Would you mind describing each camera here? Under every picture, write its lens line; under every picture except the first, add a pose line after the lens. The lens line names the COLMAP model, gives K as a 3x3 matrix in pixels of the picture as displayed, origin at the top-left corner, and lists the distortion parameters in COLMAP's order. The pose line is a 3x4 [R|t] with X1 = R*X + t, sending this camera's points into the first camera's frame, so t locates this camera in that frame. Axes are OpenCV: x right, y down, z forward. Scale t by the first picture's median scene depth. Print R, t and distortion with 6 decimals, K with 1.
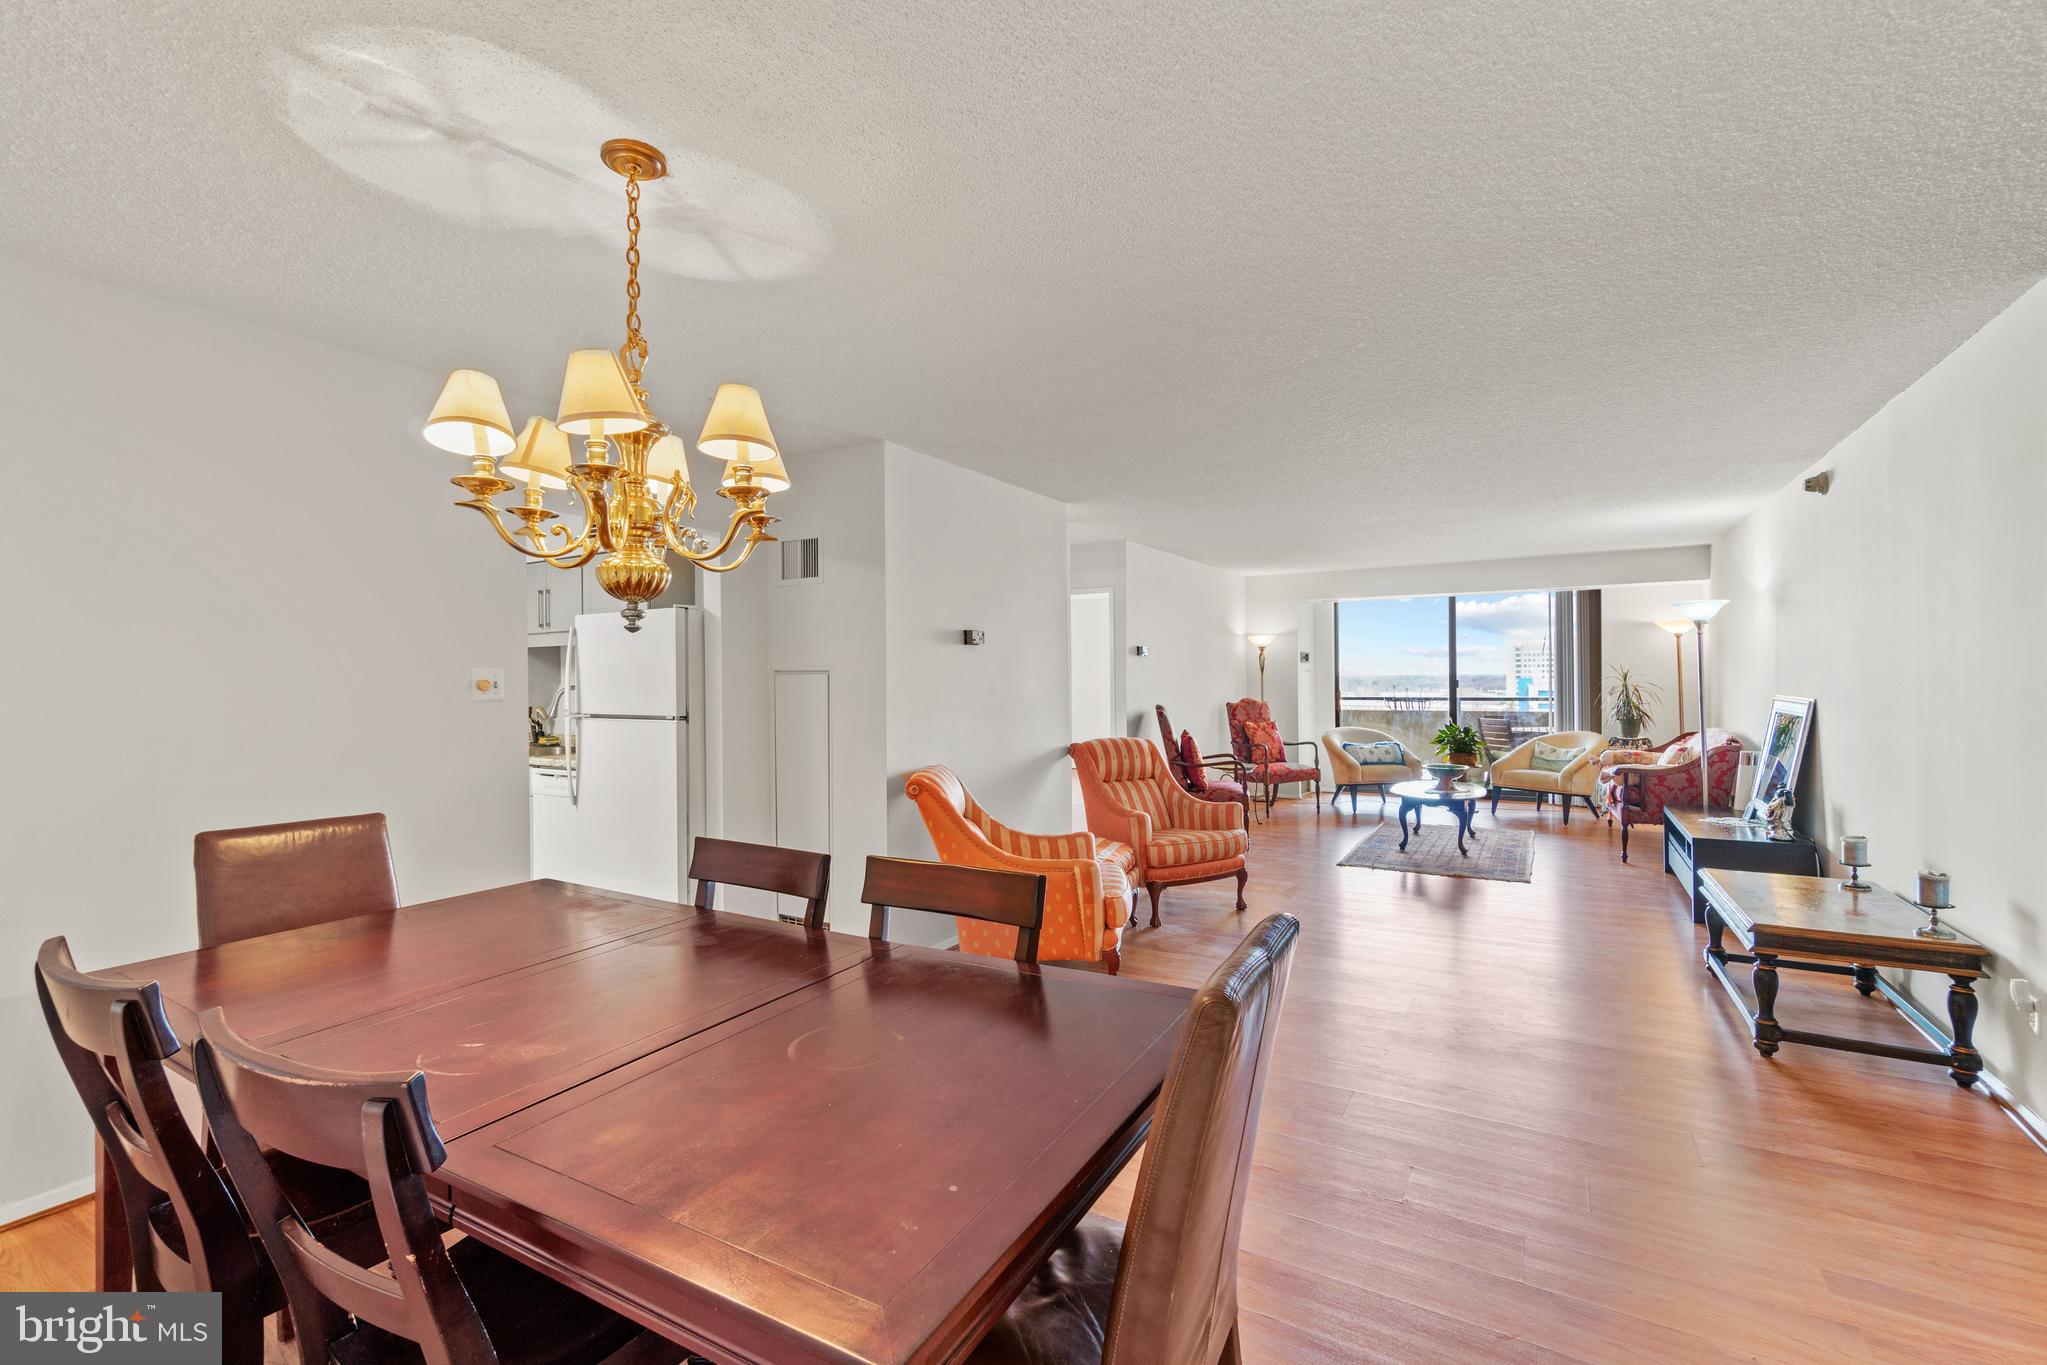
lens RADIAL K [[876.5, 0, 1031.7], [0, 876.5, 676.1], [0, 0, 1]] dist [-0.004956, 0.000071]
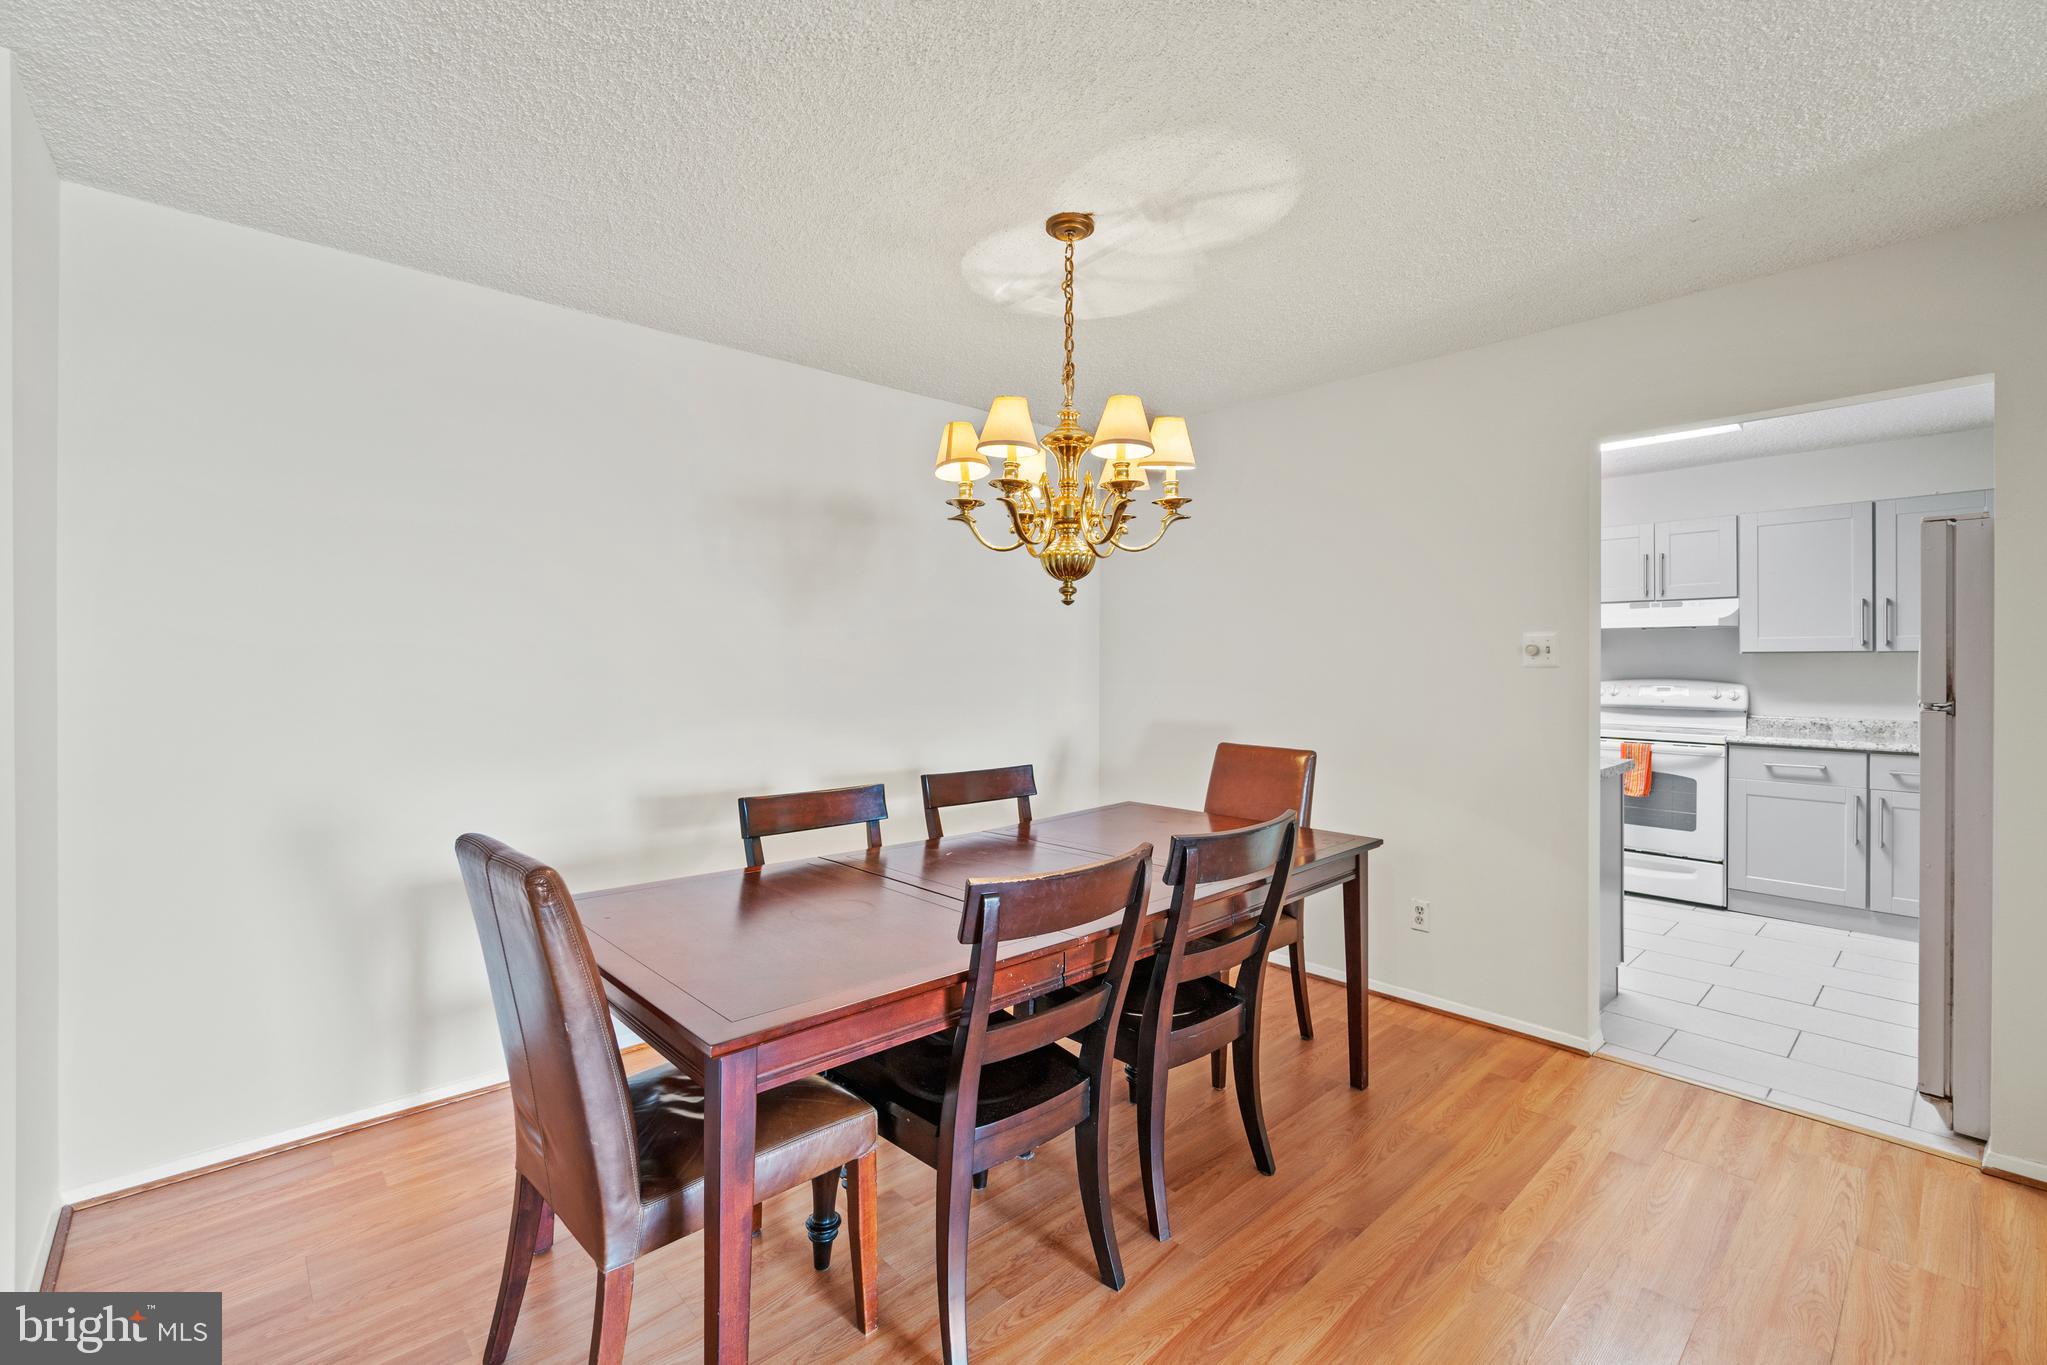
lens RADIAL K [[876.5, 0, 1031.6], [0, 876.5, 662.1], [0, 0, 1]] dist [-0.004956, 0.000071]
pose [[-0.294220, 0.010575, -0.955679, 0.259638], [0.005338, 0.999941, 0.009421, 0.006997], [0.955723, -0.002329, -0.294260, 0.445926]]
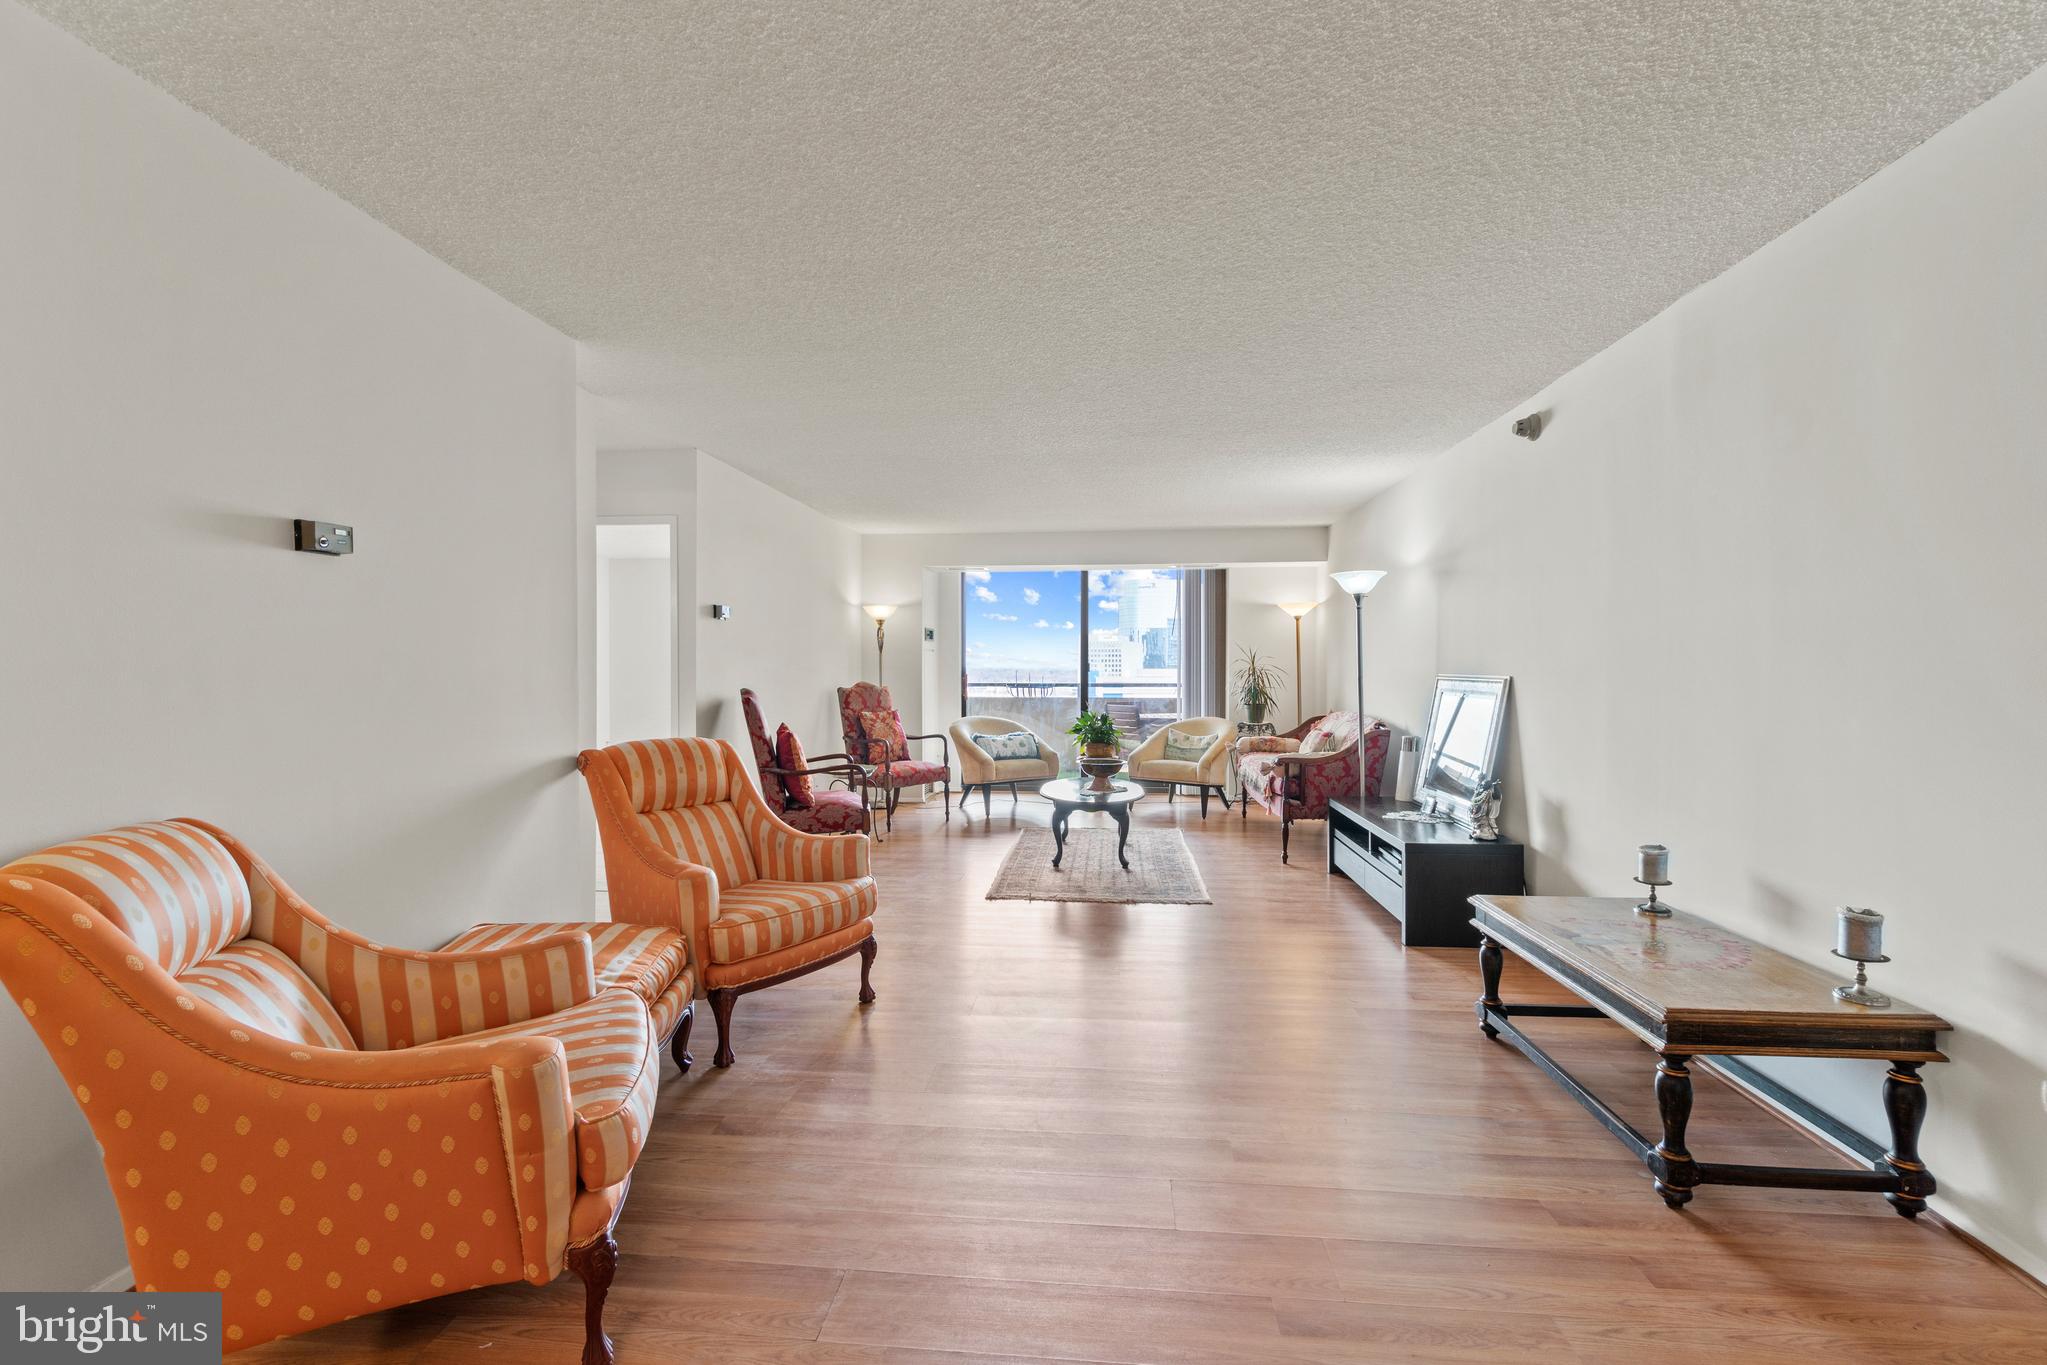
lens RADIAL K [[876.5, 0, 1016.8], [0, 876.5, 675.8], [0, 0, 1]] dist [-0.004956, 0.000071]
pose [[0.909542, 0.004798, 0.415583, 0.066630], [-0.008765, 0.999932, 0.007638, 0.019932], [-0.415519, -0.010590, 0.909523, 0.348869]]
